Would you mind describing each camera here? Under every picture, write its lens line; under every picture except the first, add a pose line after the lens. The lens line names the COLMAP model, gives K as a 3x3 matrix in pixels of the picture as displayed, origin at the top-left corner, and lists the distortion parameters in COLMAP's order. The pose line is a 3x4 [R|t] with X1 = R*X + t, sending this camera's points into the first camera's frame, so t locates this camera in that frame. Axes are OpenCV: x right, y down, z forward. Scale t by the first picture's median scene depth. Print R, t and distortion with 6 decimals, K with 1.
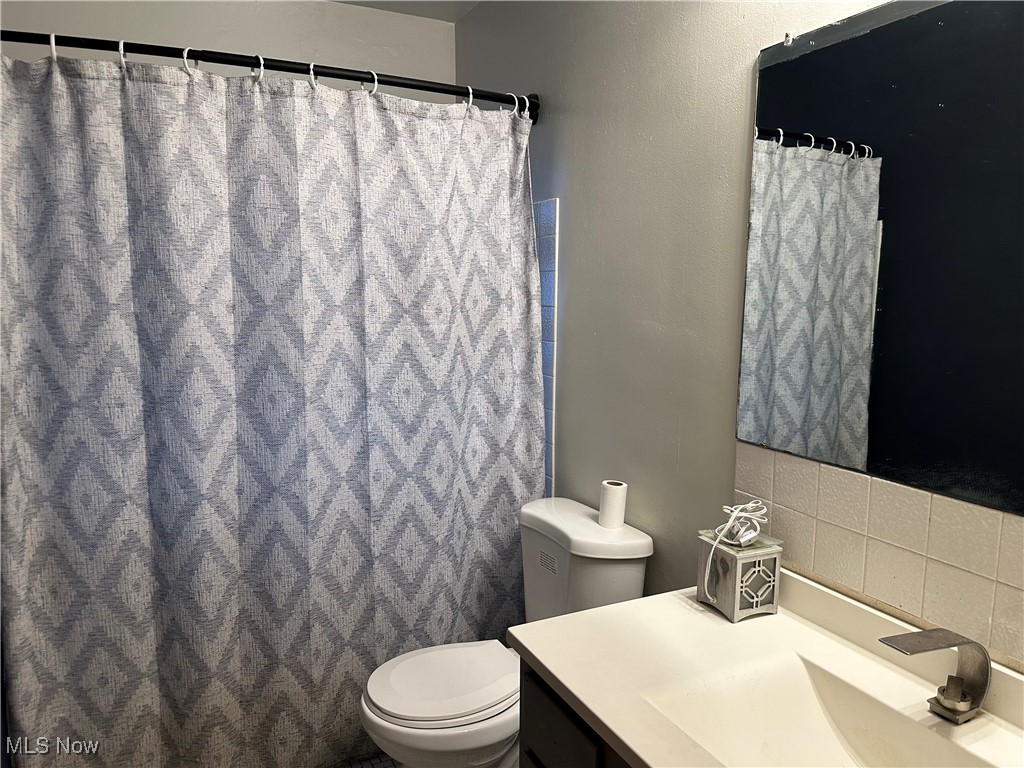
lens RADIAL K [[732.3, 0, 512.0], [0, 732.3, 384.0], [0, 0, 1]] dist [0.081478, -0.104786]
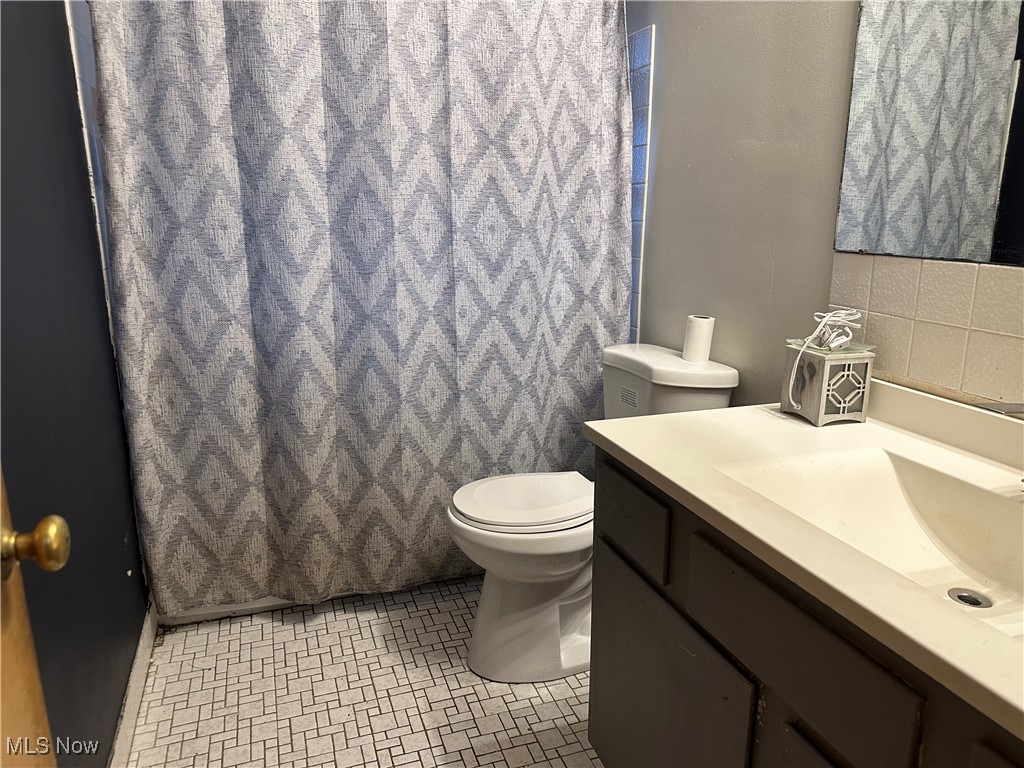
lens RADIAL K [[732.3, 0, 512.0], [0, 732.3, 384.0], [0, 0, 1]] dist [0.081478, -0.104786]
pose [[0.992031, 0.026272, -0.123227, 0.013394], [-0.014085, 0.995013, 0.098743, 0.131493], [0.125207, -0.096221, 0.987454, -0.008537]]
